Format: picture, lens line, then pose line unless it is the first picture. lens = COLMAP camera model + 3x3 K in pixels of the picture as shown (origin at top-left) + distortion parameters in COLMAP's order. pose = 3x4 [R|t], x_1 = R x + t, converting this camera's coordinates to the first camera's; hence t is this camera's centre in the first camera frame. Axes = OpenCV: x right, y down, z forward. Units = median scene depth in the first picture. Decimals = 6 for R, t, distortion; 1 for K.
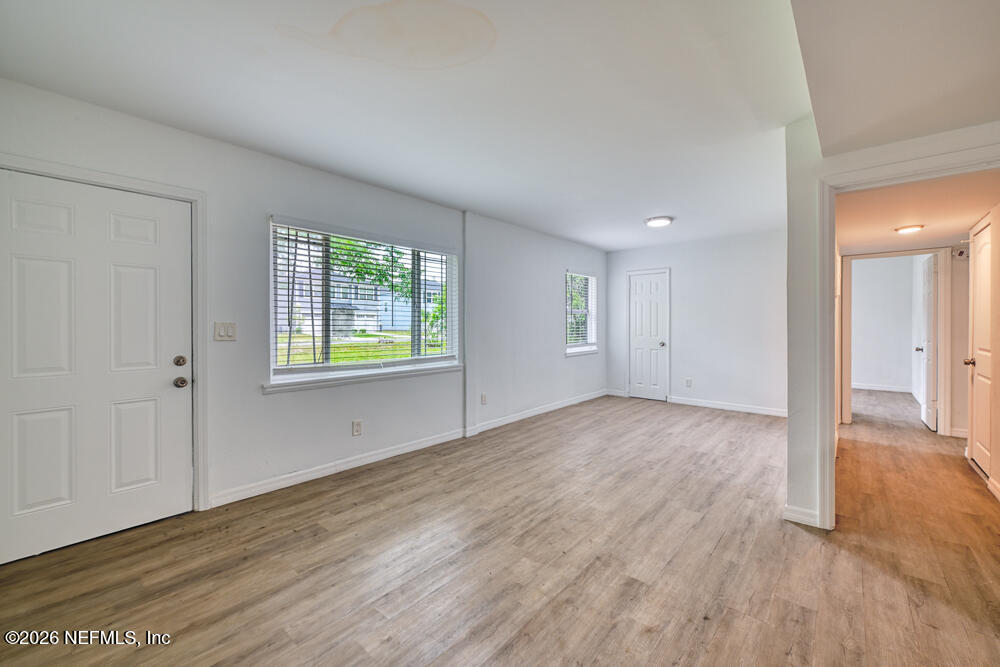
lens RADIAL K [[399.4, 0, 503.9], [0, 399.4, 329.1], [0, 0, 1]] dist [0.000557, 0.001024]
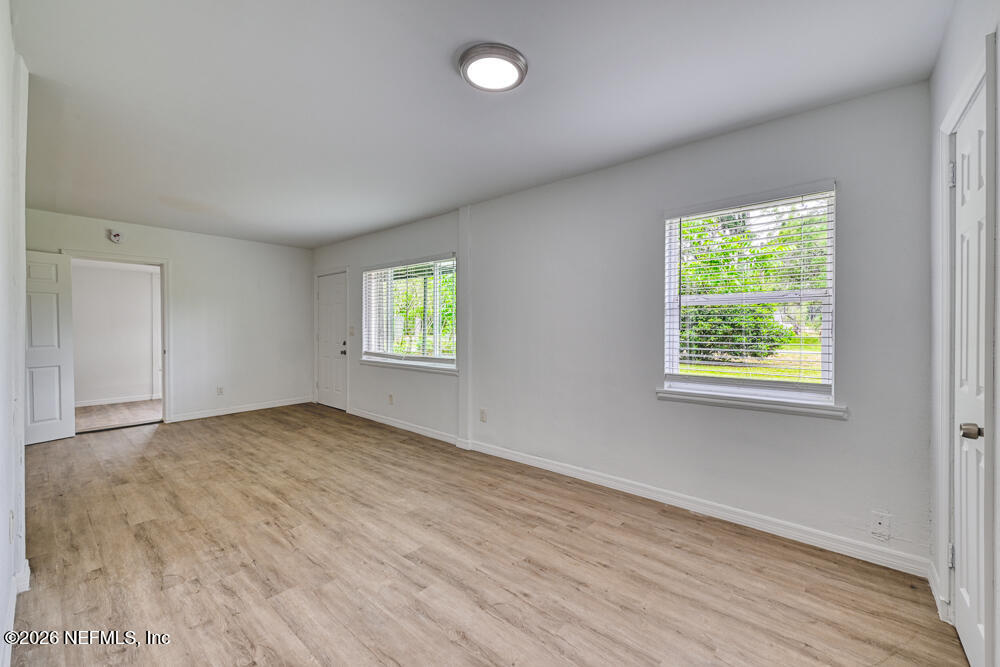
lens RADIAL K [[399.4, 0, 504.3], [0, 399.4, 328.3], [0, 0, 1]] dist [0.000557, 0.001024]
pose [[0.007827, 0.003757, -0.999962, 1.141891], [-0.016370, 0.999859, 0.003629, -0.021854], [0.999835, 0.016341, 0.007887, 1.466053]]
